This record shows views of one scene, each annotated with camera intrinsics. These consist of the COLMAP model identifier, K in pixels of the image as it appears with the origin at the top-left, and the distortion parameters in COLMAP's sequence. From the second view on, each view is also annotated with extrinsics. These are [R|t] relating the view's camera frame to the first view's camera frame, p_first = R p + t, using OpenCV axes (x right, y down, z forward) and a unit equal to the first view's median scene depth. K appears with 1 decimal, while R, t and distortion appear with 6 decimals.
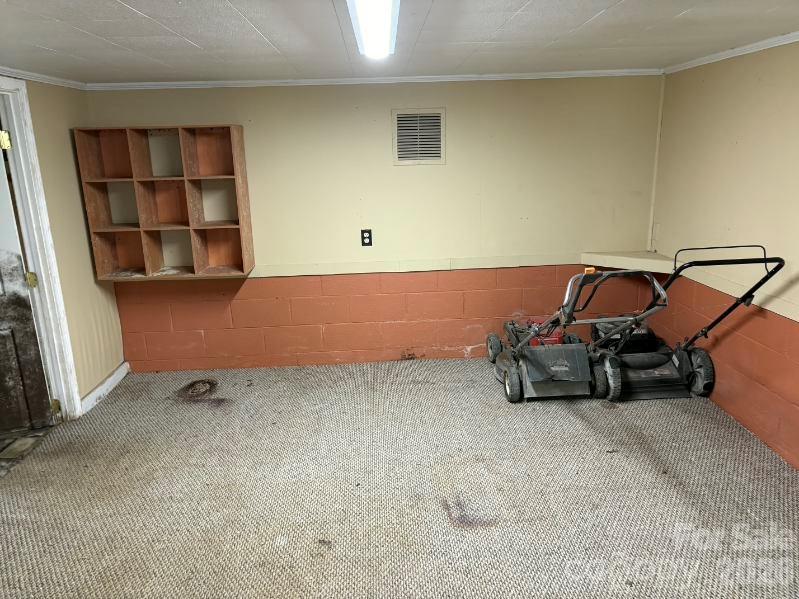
lens RADIAL K [[601.9, 0, 399.5], [0, 601.9, 299.5], [0, 0, 1]] dist [0.038822, -0.005618]
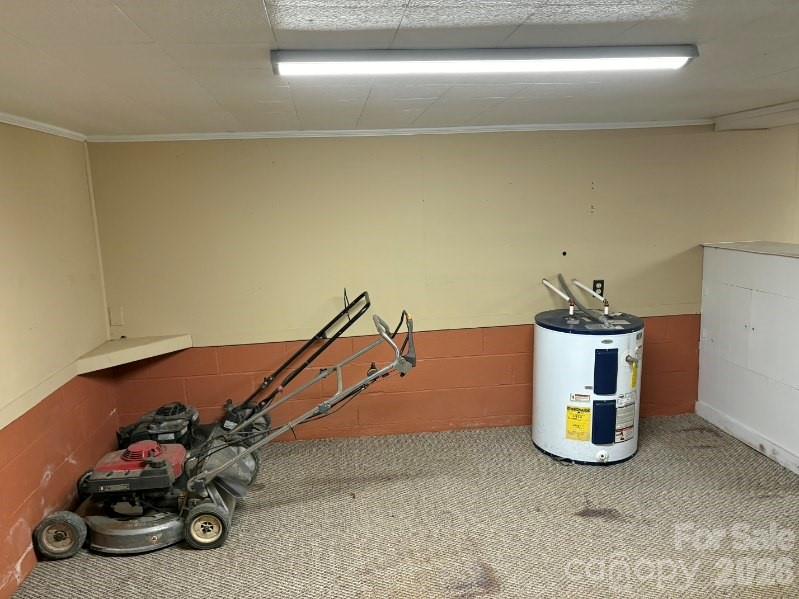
lens RADIAL K [[601.9, 0, 399.5], [0, 601.9, 299.5], [0, 0, 1]] dist [0.038822, -0.005618]
pose [[-0.087092, -0.115214, 0.989515, -0.675338], [0.262271, 0.955596, 0.134348, -0.203091], [-0.961056, 0.271222, -0.053007, 0.903198]]
